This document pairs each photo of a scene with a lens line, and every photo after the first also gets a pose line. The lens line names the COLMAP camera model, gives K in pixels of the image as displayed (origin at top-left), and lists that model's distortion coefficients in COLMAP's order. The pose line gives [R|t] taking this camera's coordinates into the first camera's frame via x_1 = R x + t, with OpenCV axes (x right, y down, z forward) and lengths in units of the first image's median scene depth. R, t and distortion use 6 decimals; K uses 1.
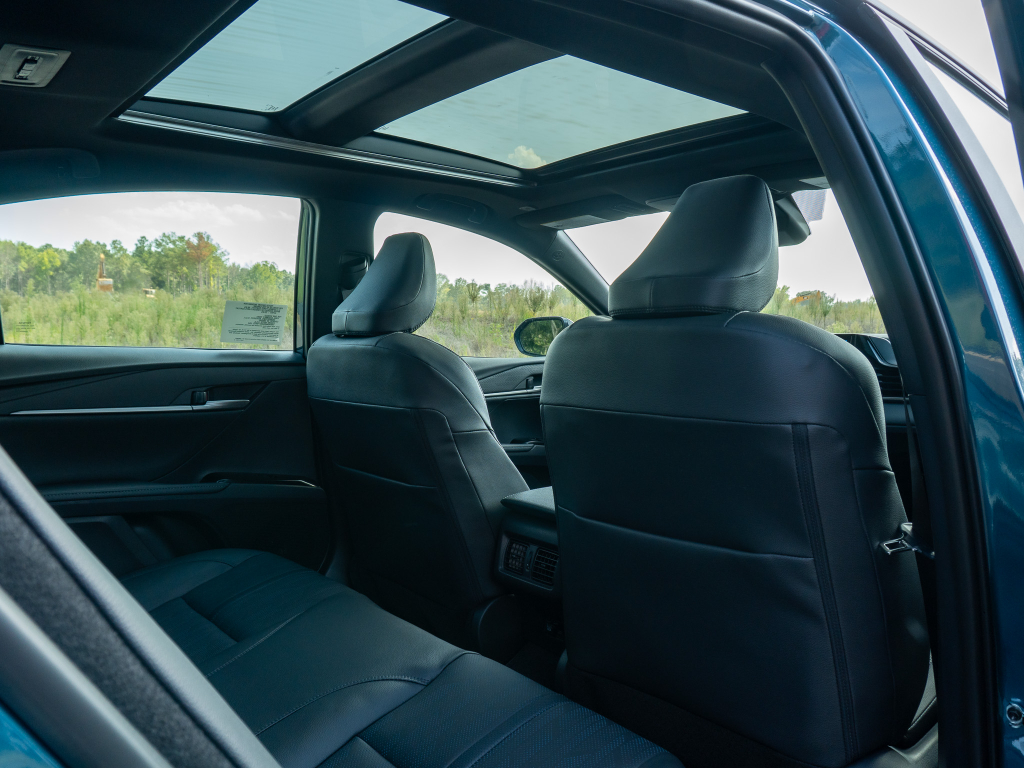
lens RADIAL K [[767.8, 0, 516.4], [0, 767.8, 391.8], [0, 0, 1]] dist [-0.025045, 0.004767]
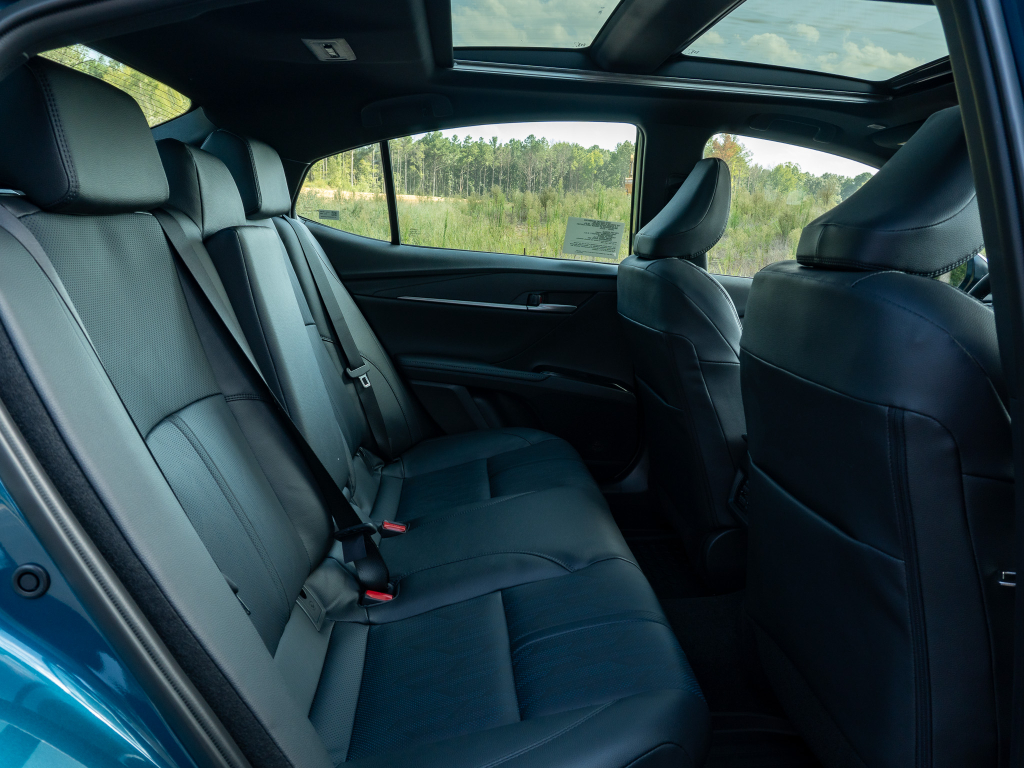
lens RADIAL K [[767.8, 0, 514.5], [0, 767.8, 384.5], [0, 0, 1]] dist [-0.025045, 0.004767]
pose [[0.797520, 0.169273, -0.579058, 0.249271], [-0.102130, 0.983858, 0.146945, -0.032107], [0.594585, -0.058052, 0.801934, 0.022884]]
